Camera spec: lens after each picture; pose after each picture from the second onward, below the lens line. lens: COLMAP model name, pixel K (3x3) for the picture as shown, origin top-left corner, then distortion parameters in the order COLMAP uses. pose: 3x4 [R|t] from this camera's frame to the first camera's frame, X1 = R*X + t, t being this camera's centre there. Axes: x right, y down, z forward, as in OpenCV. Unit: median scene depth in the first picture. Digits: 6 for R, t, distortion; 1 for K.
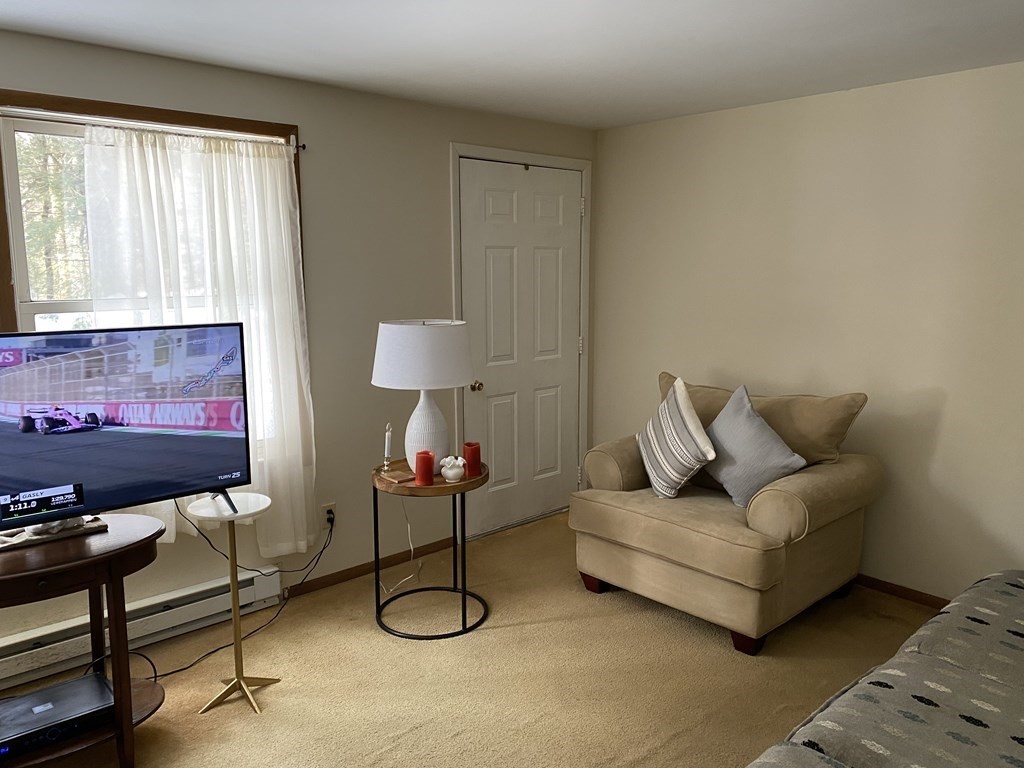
lens RADIAL K [[792.3, 0, 512.0], [0, 792.3, 384.0], [0, 0, 1]] dist [0.003154, -0.004451]
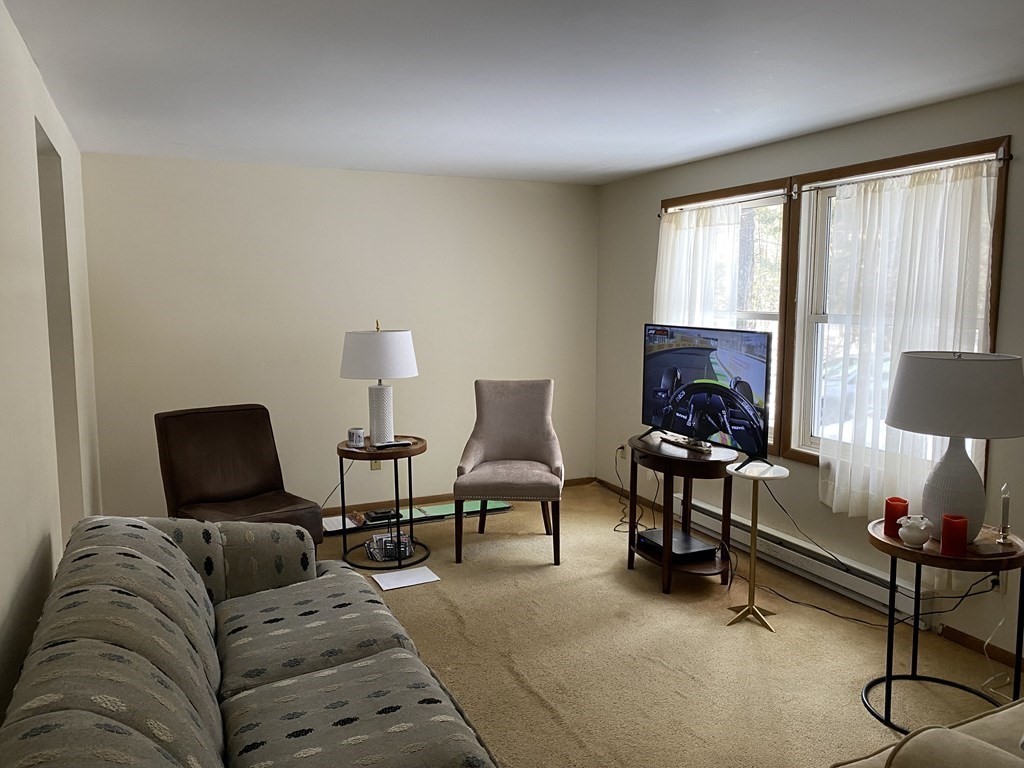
lens RADIAL K [[792.3, 0, 512.0], [0, 792.3, 384.0], [0, 0, 1]] dist [0.003154, -0.004451]
pose [[-0.328361, 0.109595, -0.938173, 0.925953], [-0.144185, 0.975790, 0.164454, -0.133577], [0.933482, 0.189271, -0.304610, 0.925682]]
